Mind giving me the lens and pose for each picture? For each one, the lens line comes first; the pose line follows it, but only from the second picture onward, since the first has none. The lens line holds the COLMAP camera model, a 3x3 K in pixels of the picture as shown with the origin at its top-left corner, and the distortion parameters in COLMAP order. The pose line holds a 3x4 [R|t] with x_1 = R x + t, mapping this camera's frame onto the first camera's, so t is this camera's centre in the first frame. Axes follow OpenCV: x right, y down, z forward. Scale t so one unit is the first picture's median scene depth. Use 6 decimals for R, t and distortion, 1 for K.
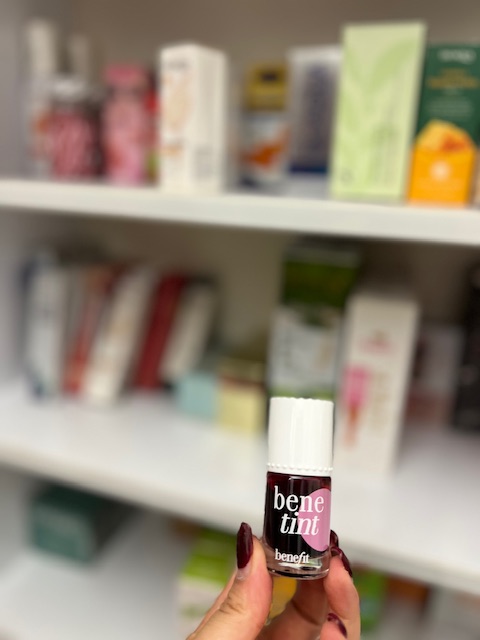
lens RADIAL K [[495.5, 0, 240.0], [0, 495.5, 321.4], [0, 0, 1]] dist [0.026253, -0.044956]
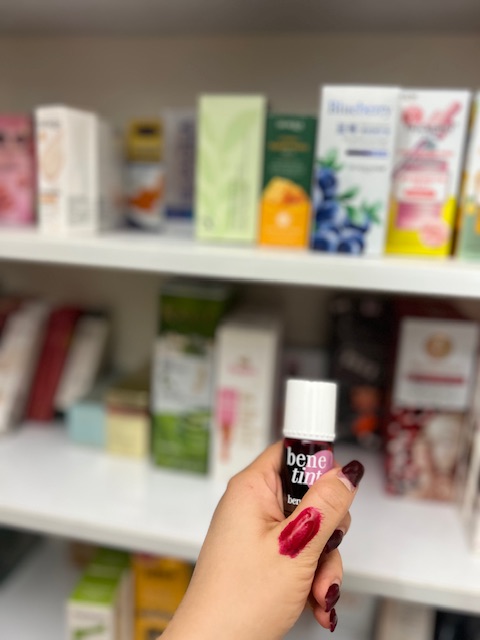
lens RADIAL K [[495.5, 0, 236.6], [0, 495.5, 322.5], [0, 0, 1]] dist [0.026253, -0.044956]
pose [[0.990426, -0.022334, 0.136225, 0.106944], [0.029092, 0.998432, -0.047821, -0.004105], [-0.134944, 0.051326, 0.989523, -0.116724]]
